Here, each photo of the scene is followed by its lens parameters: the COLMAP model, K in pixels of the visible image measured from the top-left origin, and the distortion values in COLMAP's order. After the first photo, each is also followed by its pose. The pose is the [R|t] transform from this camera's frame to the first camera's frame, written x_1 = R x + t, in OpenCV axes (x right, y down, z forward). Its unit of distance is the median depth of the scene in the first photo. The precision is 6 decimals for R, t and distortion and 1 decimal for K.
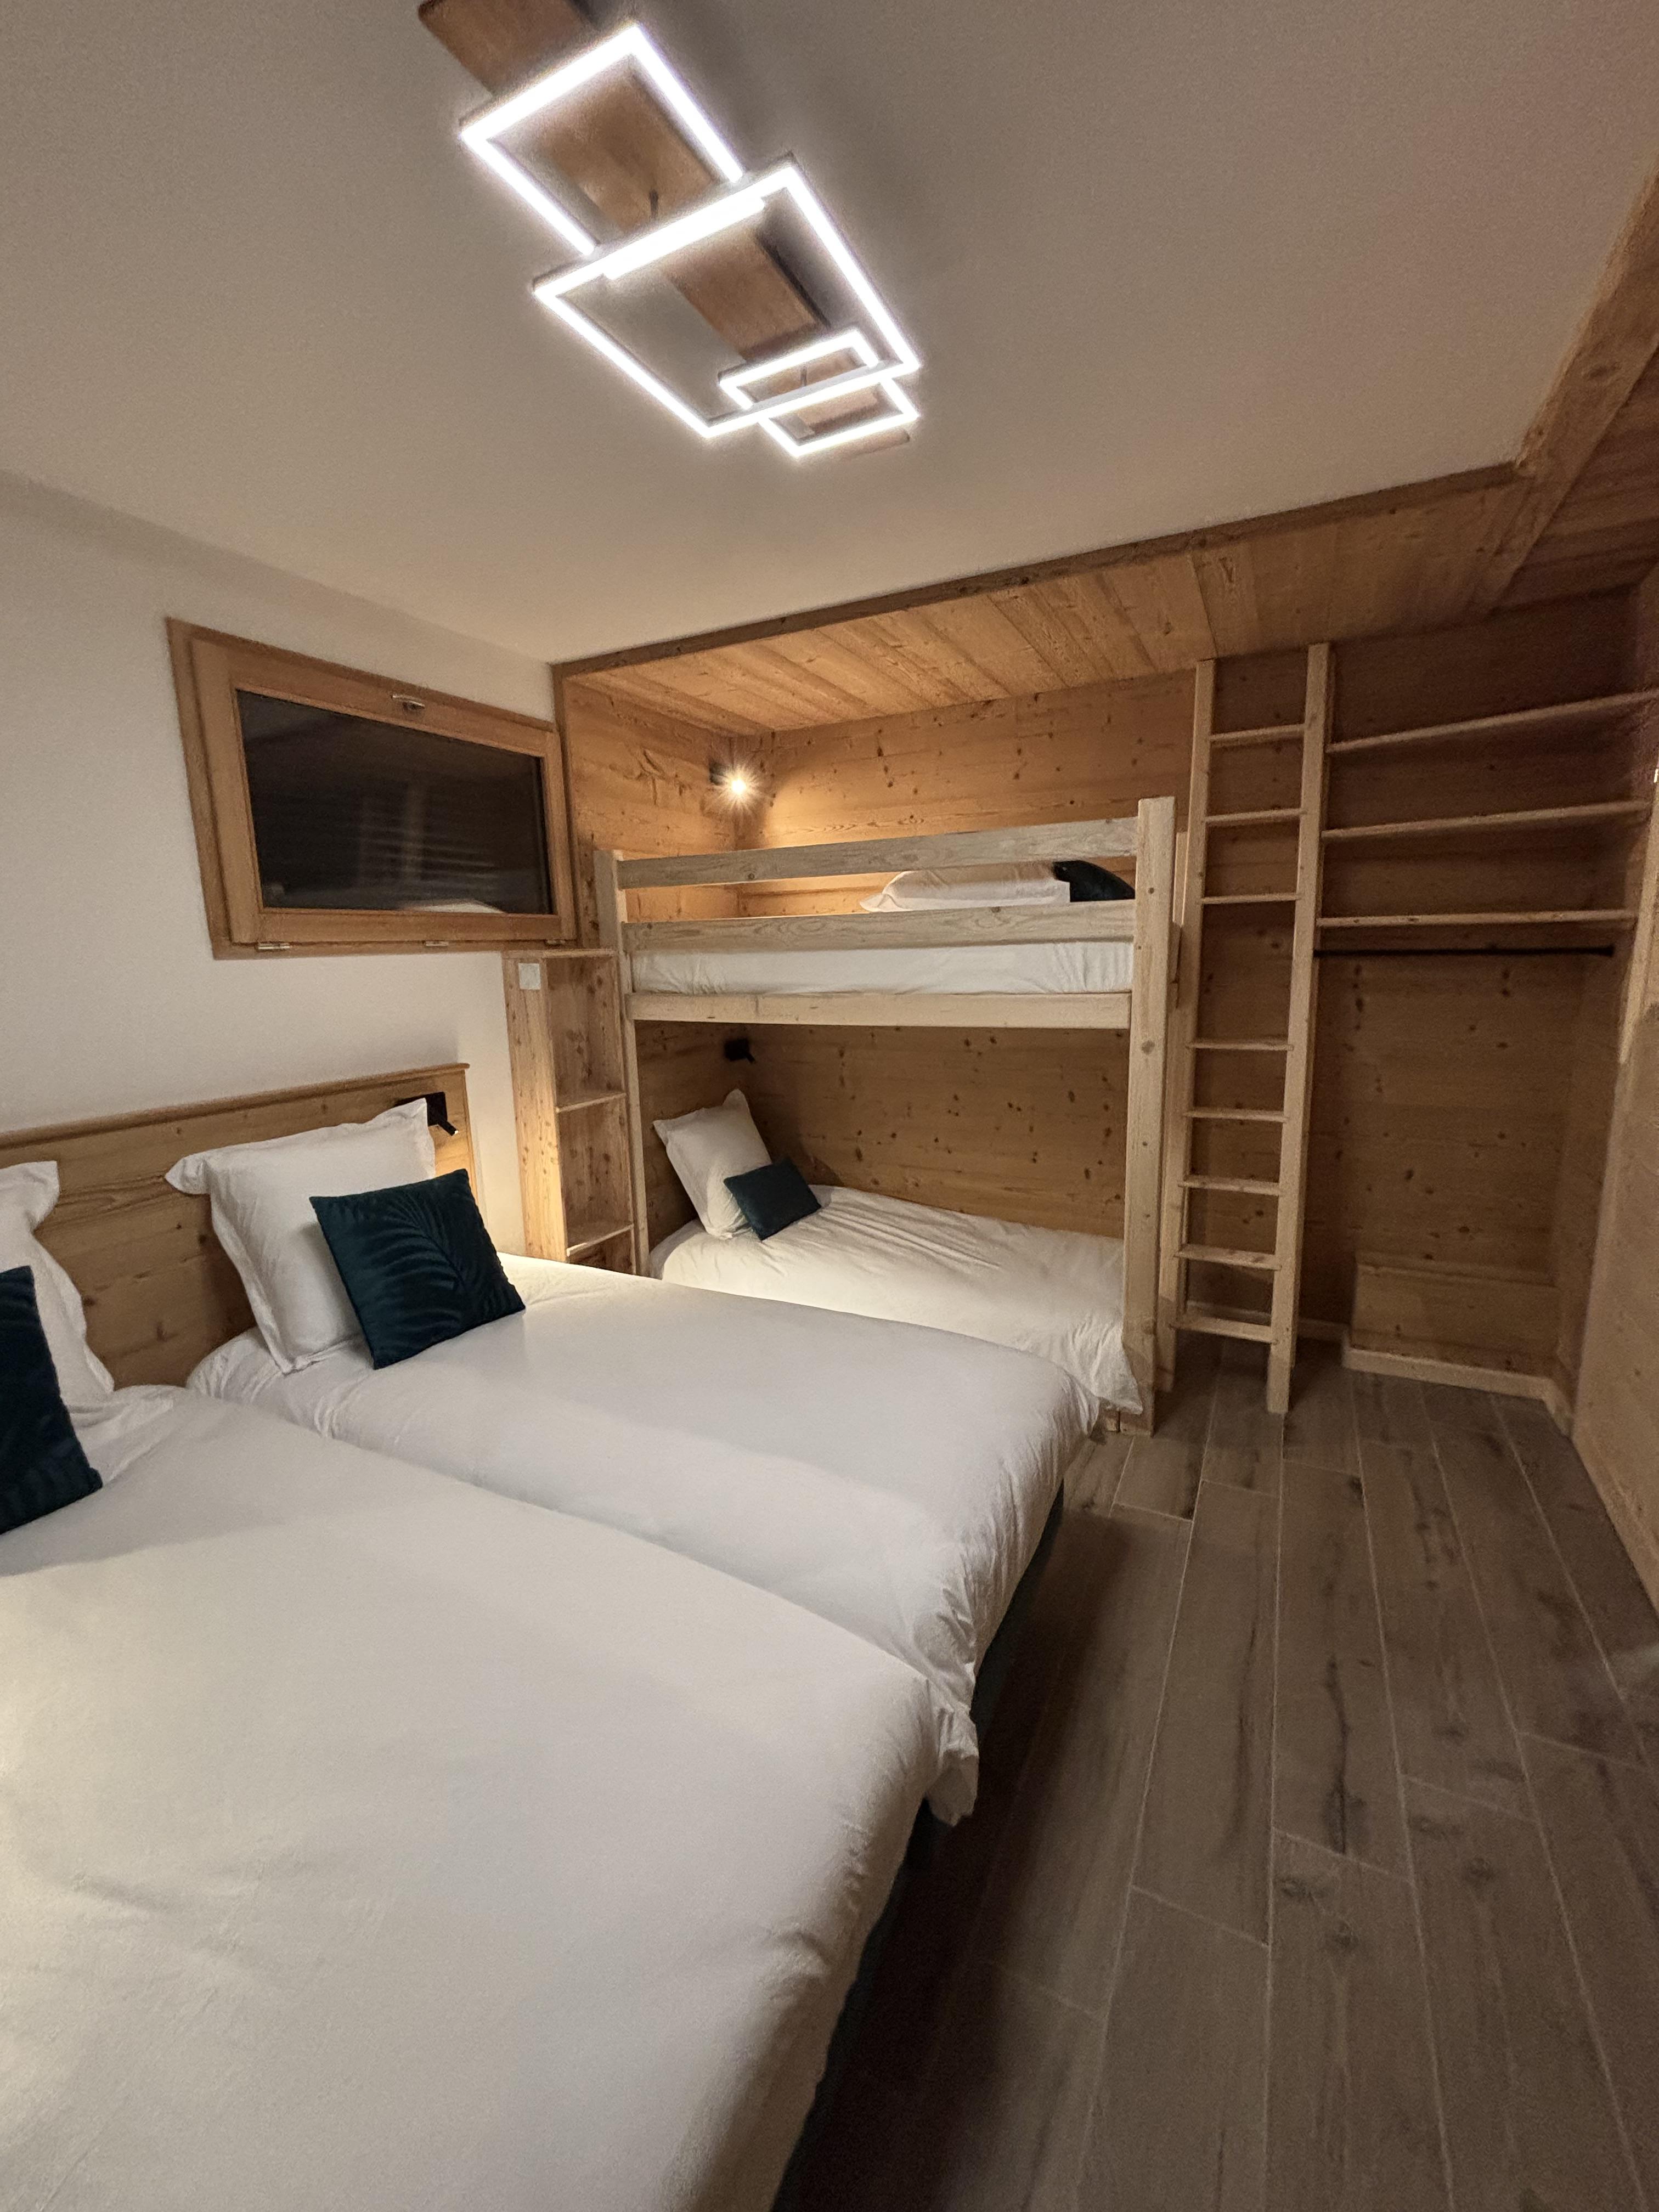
lens RADIAL K [[892.3, 0, 831.2], [0, 892.3, 1096.9], [0, 0, 1]] dist [0.002010, 0.000057]
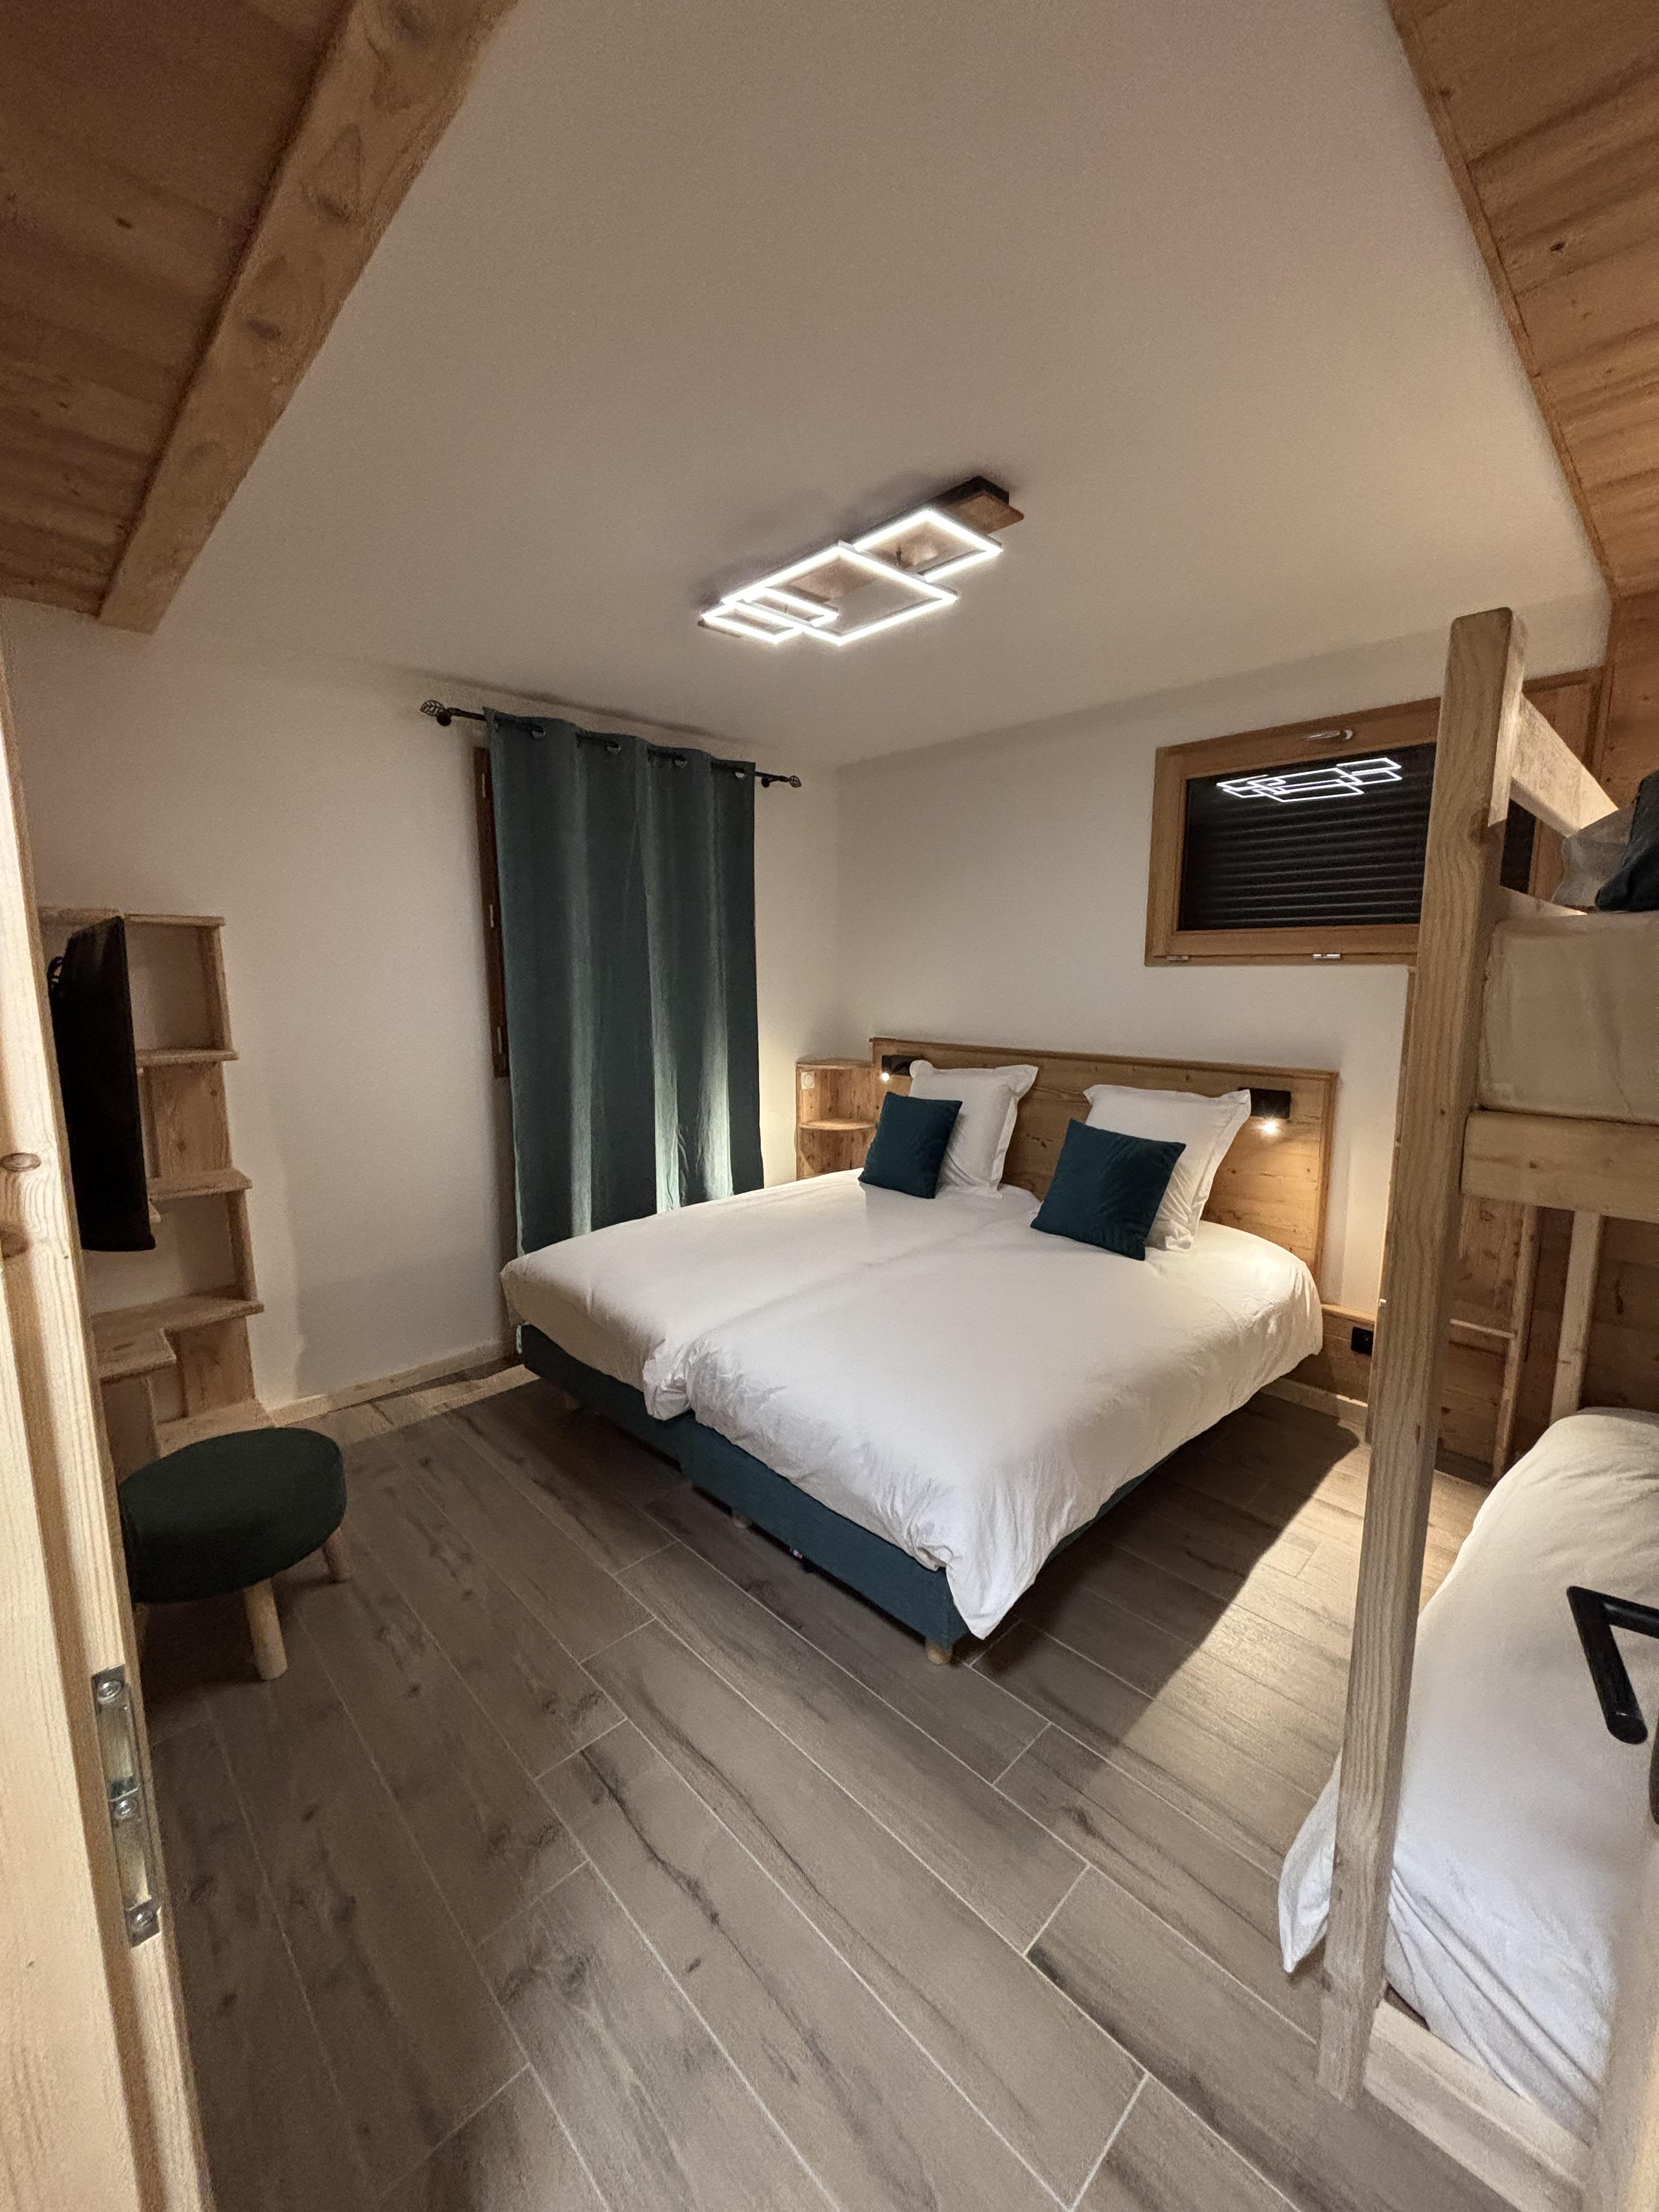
lens RADIAL K [[892.3, 0, 832.1], [0, 892.3, 1104.8], [0, 0, 1]] dist [0.002010, 0.000057]
pose [[-0.322095, 0.166405, -0.931968, 0.905671], [-0.151677, 0.962643, 0.224303, -0.178251], [0.934478, 0.213605, -0.284822, 0.936070]]
